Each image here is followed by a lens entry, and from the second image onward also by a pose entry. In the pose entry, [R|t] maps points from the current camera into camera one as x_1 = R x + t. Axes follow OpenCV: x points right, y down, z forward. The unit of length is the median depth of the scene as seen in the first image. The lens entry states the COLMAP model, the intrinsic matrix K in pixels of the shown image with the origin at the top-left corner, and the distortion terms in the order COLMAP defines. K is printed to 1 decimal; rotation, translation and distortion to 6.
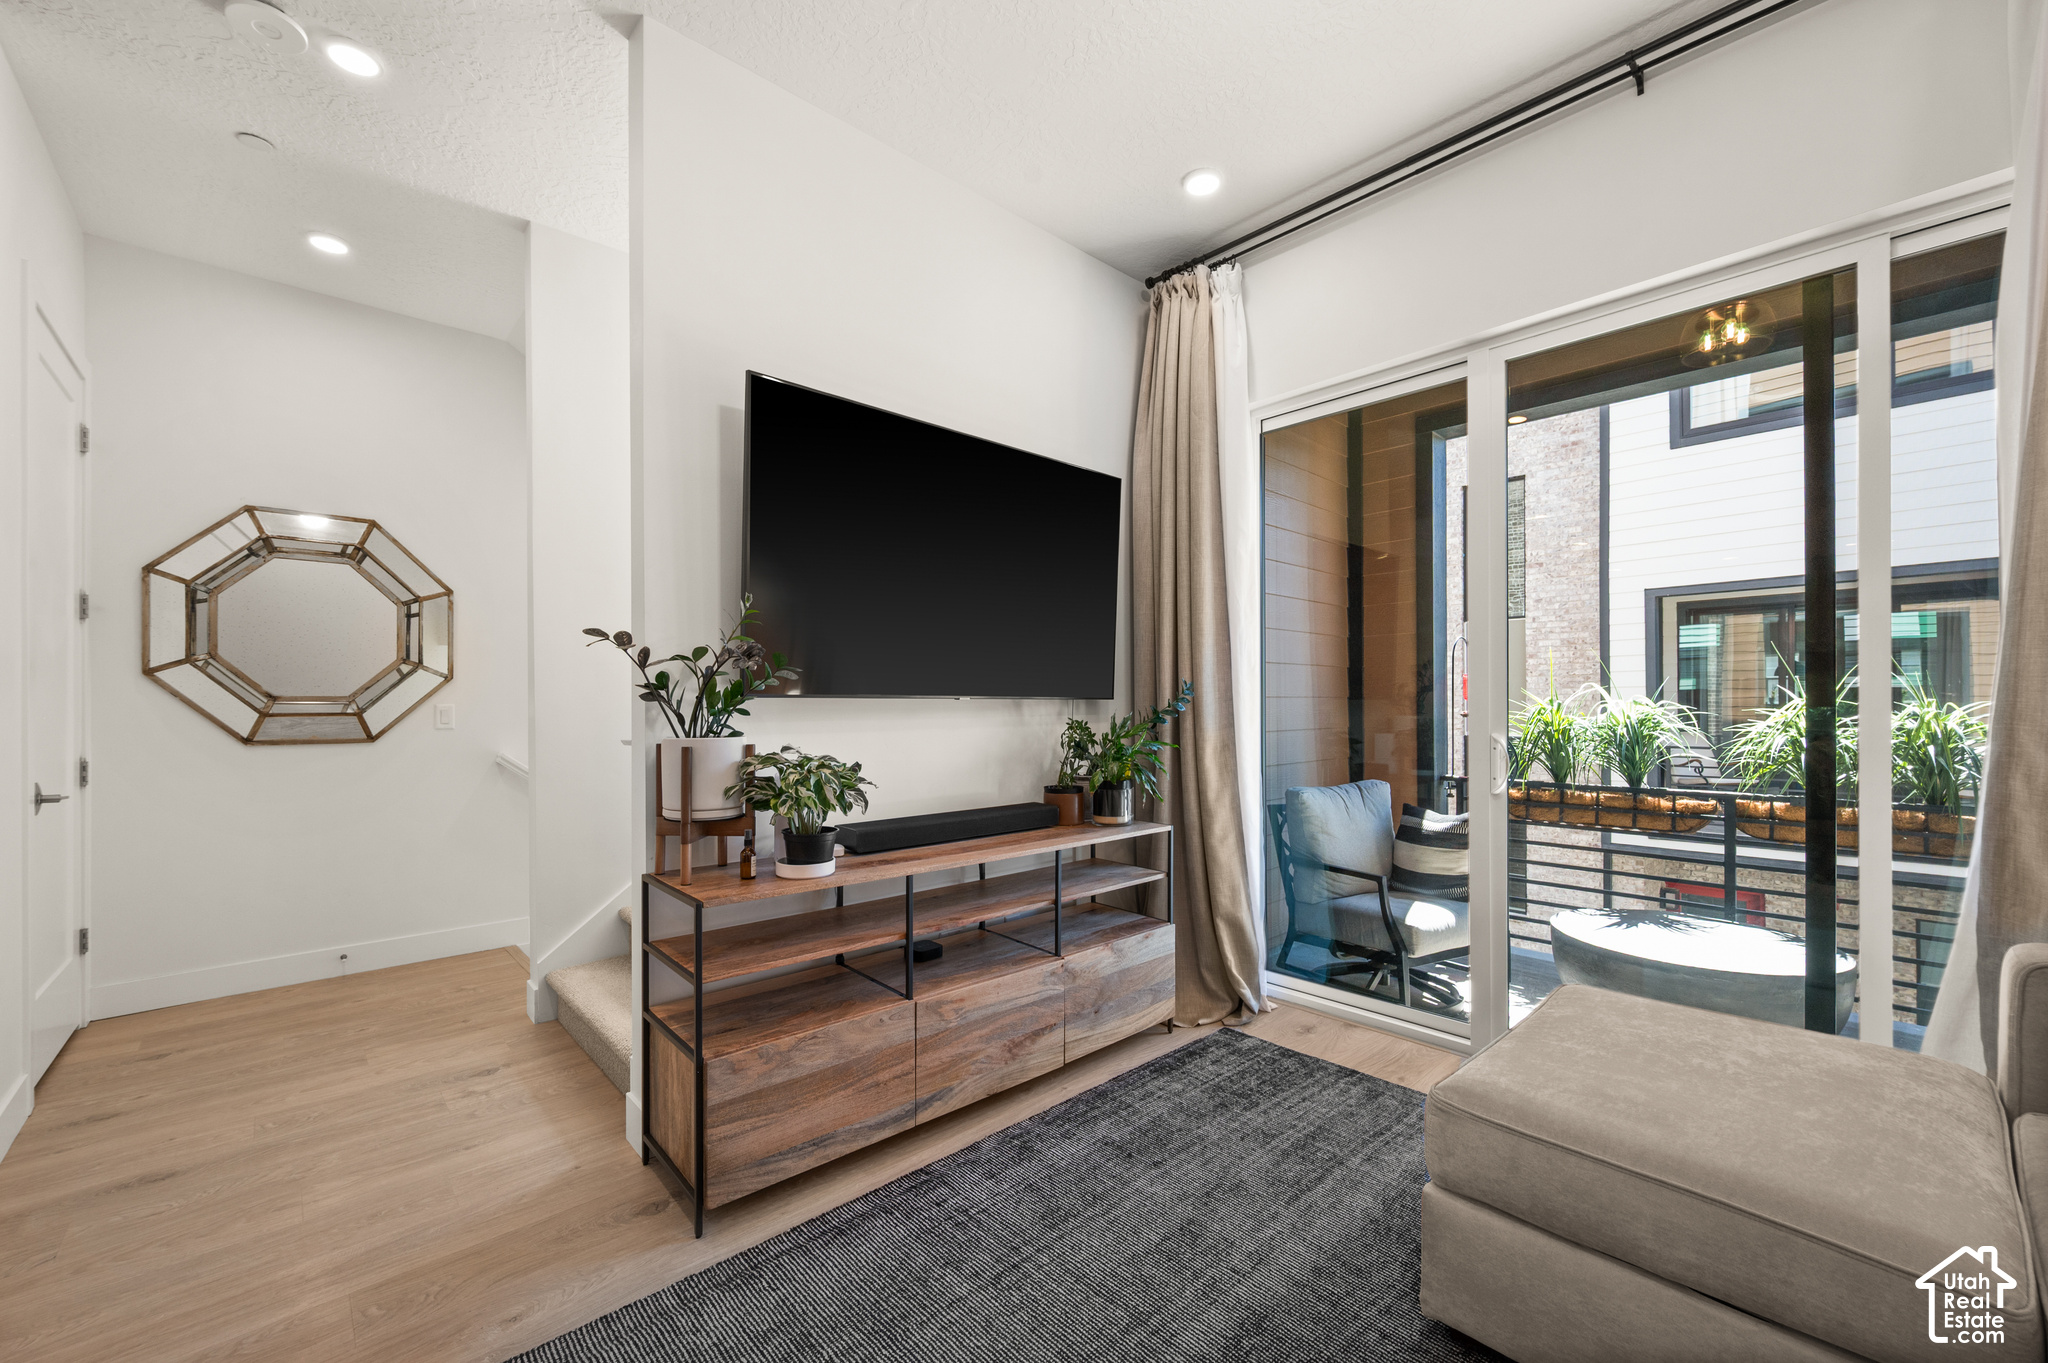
lens RADIAL K [[816.1, 0, 1031.7], [0, 816.1, 700.8], [0, 0, 1]] dist [0.002883, 0.000310]
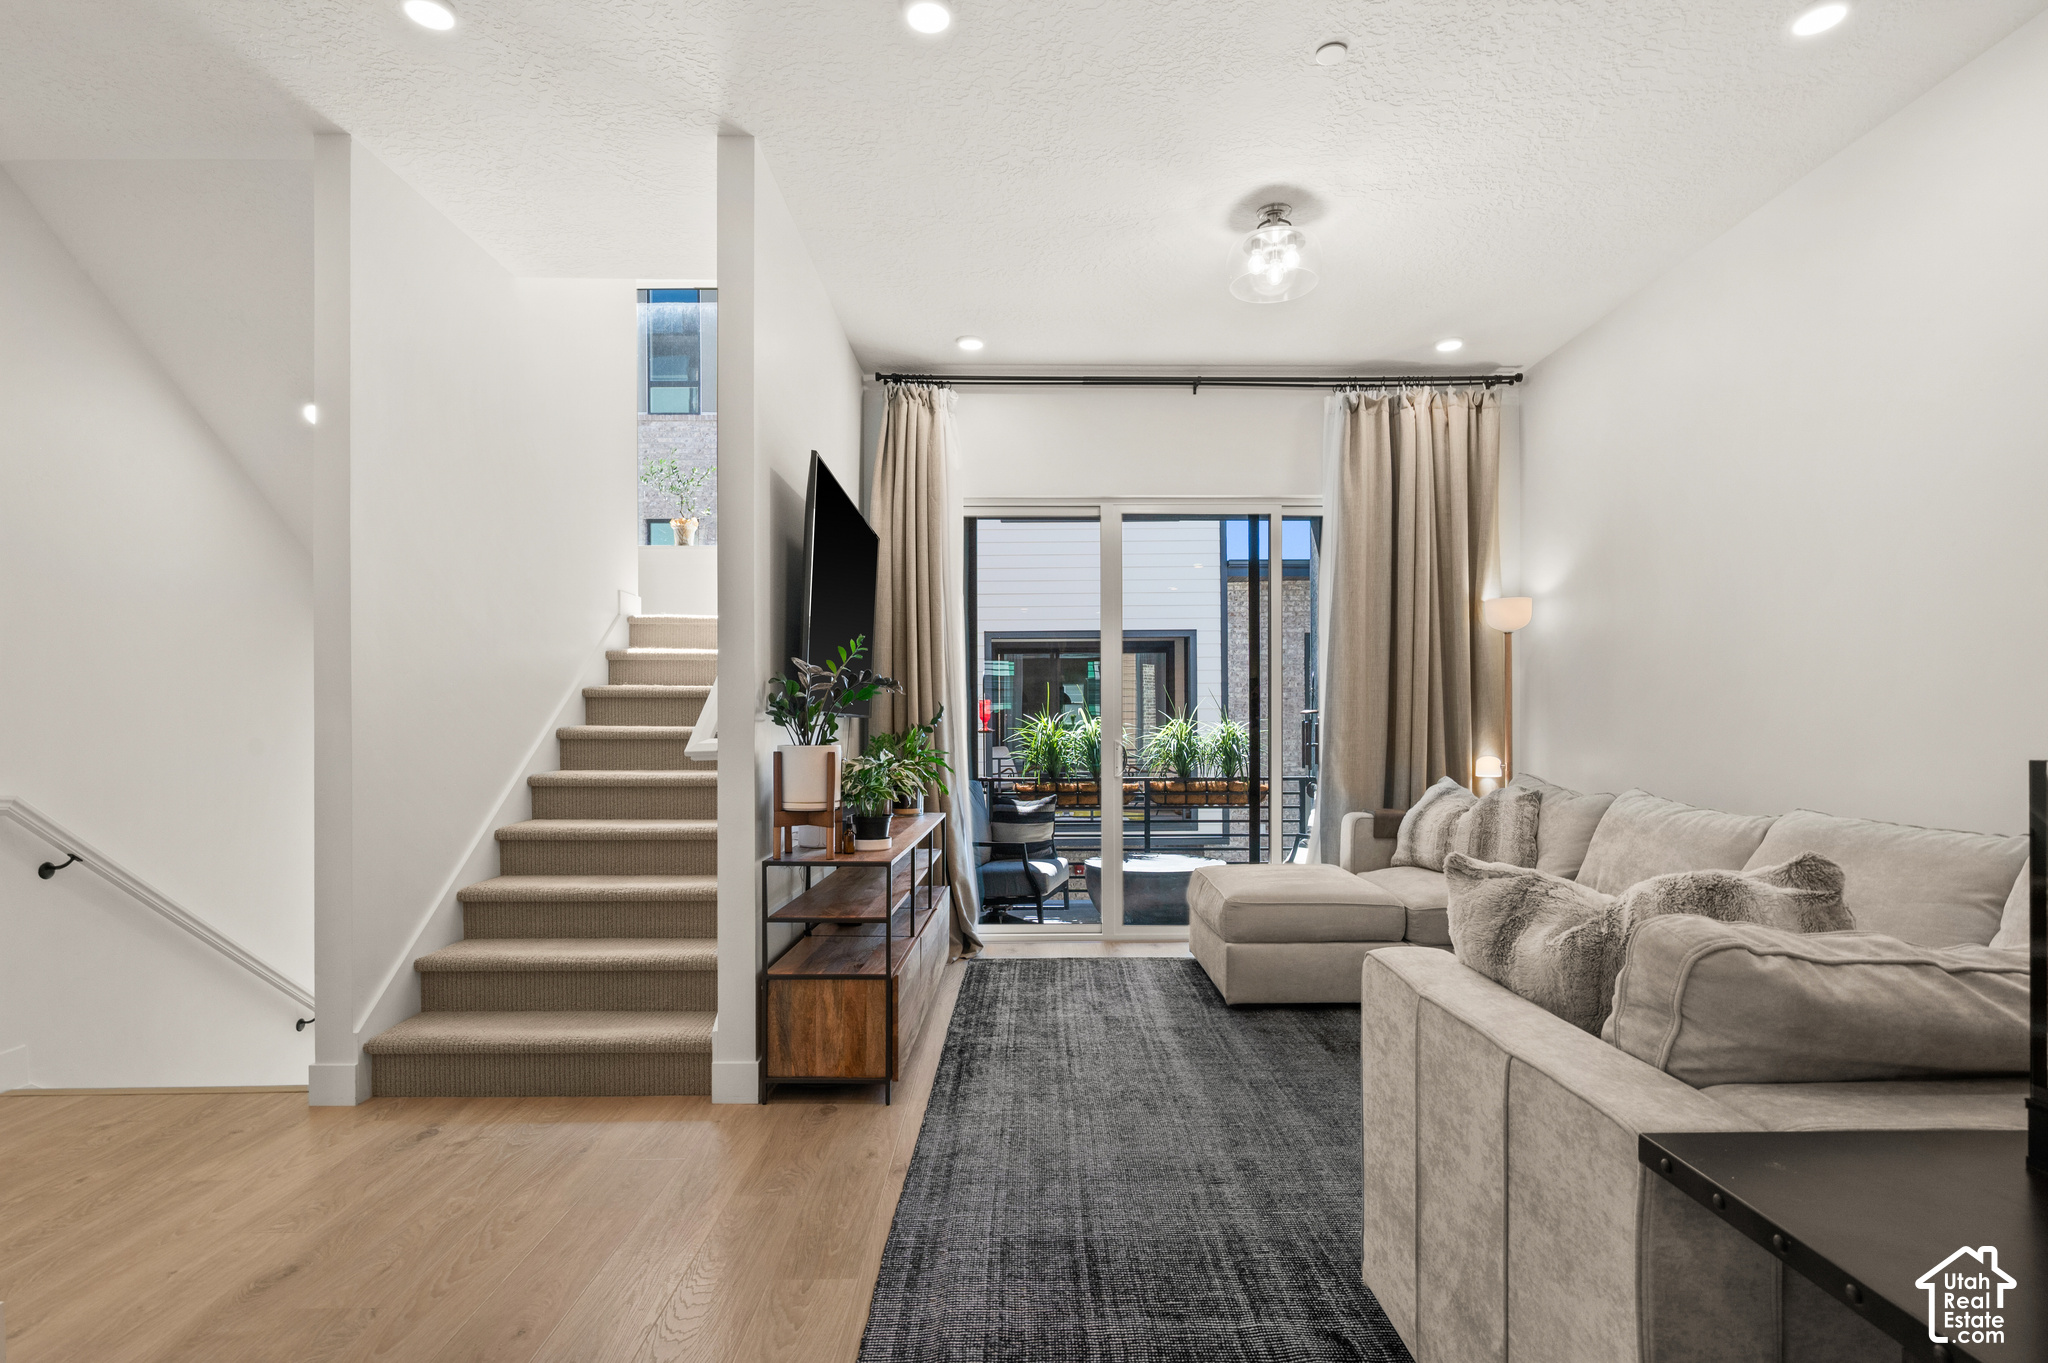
lens RADIAL K [[970.3, 0, 1039.6], [0, 970.3, 727.7], [0, 0, 1]] dist [0.001156, 0.000563]
pose [[0.674709, -0.002541, 0.738080, -0.735062], [-0.001283, 0.999989, 0.004615, 0.004927], [-0.738083, -0.004061, 0.674698, -0.149725]]
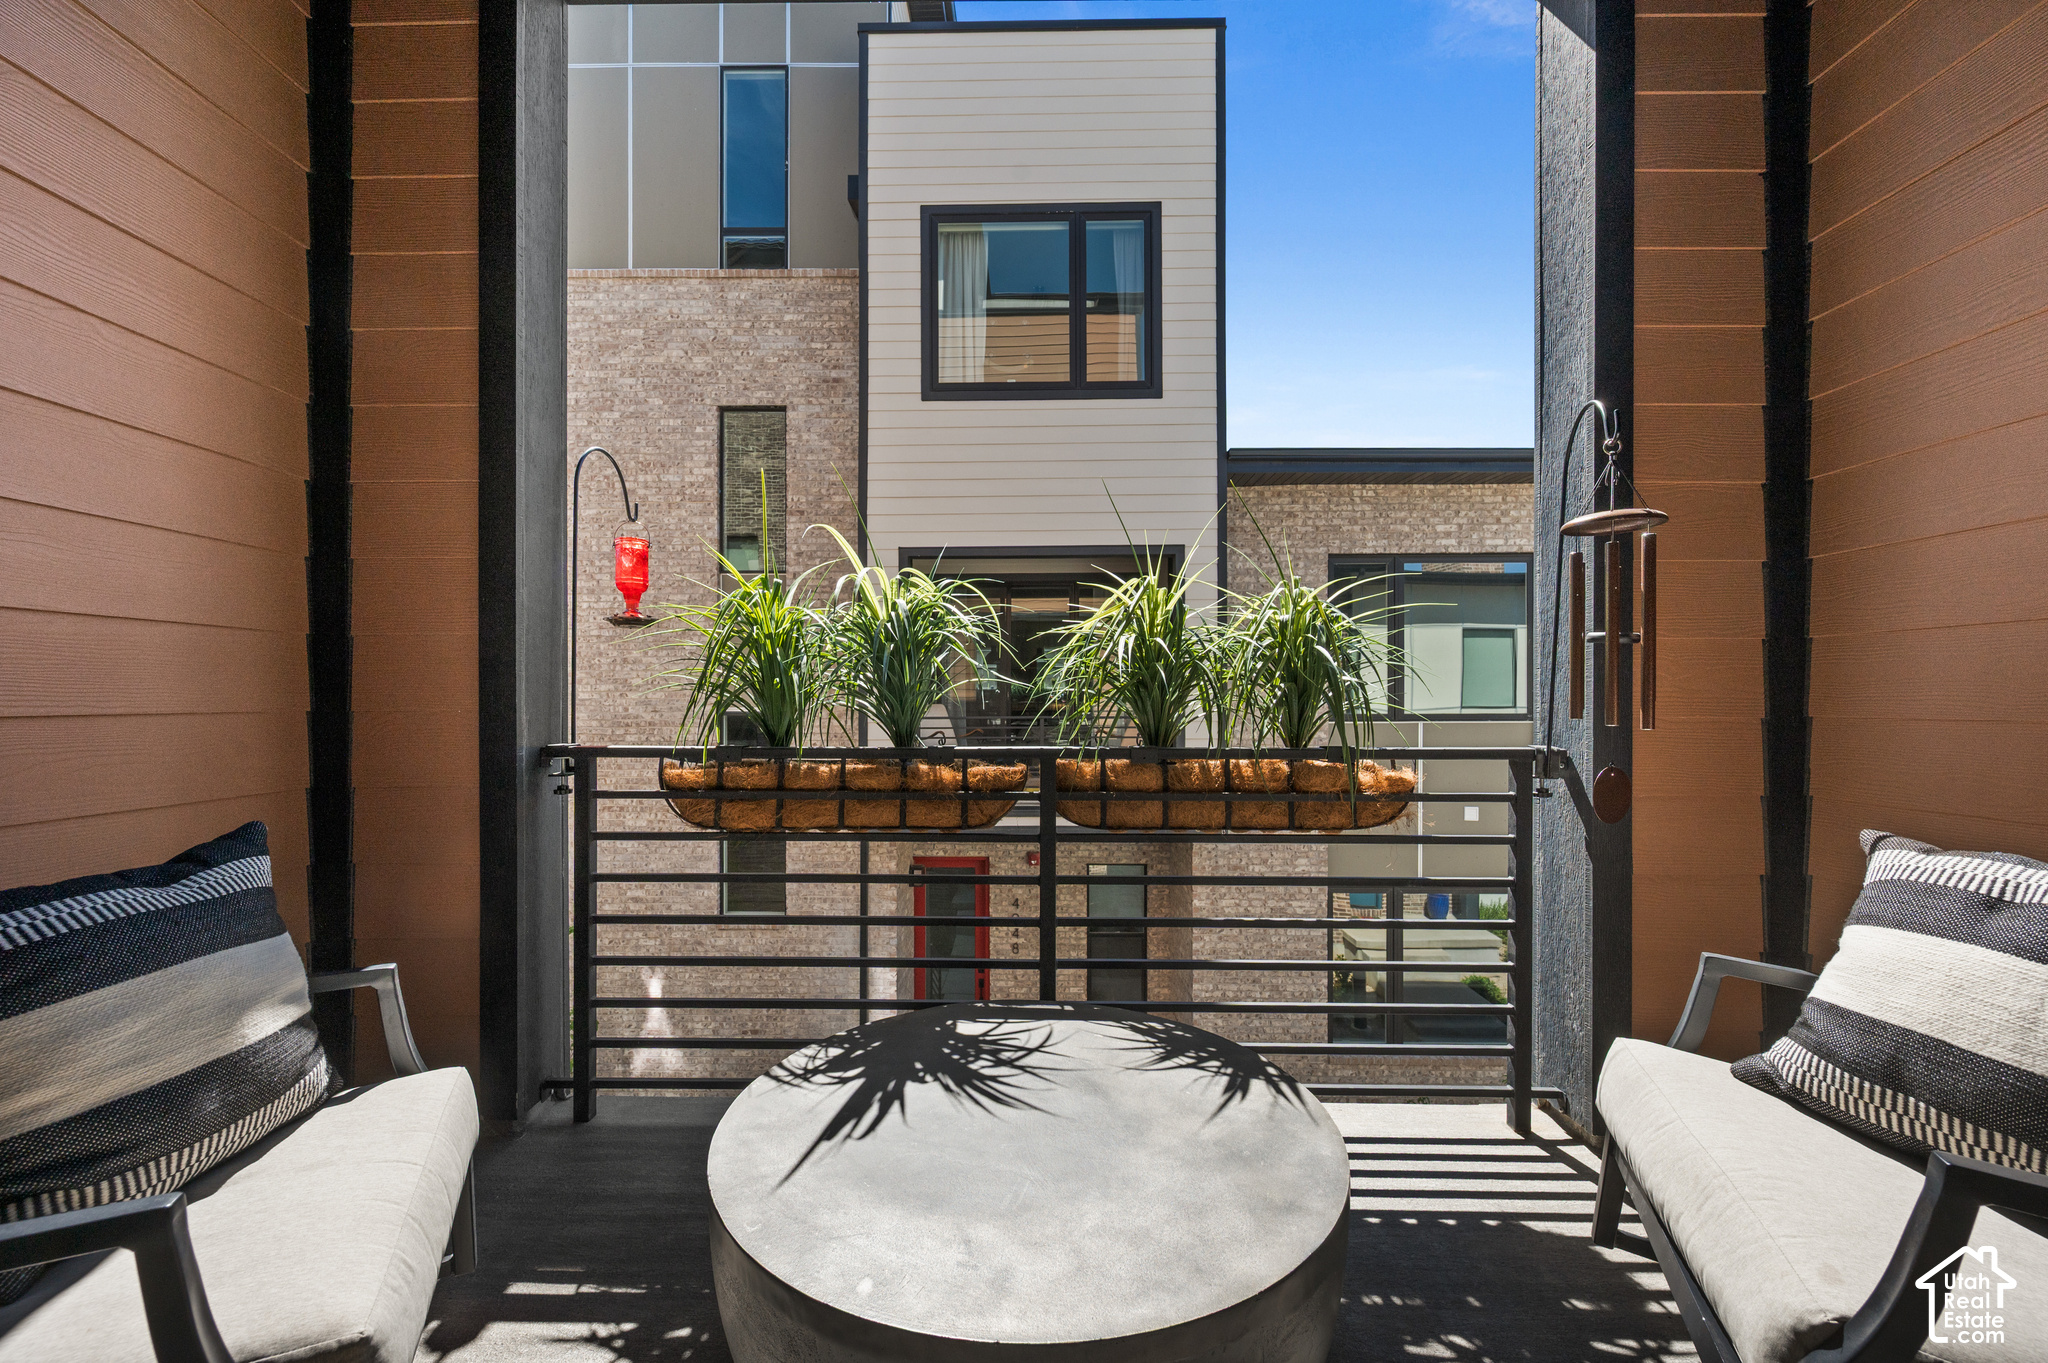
lens RADIAL K [[816.1, 0, 1025.2], [0, 816.1, 699.8], [0, 0, 1]] dist [0.002883, 0.000310]
pose [[0.692772, 0.003807, 0.721147, 0.465445], [-0.005215, 0.999986, -0.000269, 0.083540], [-0.721138, -0.003575, 0.692782, 0.651977]]
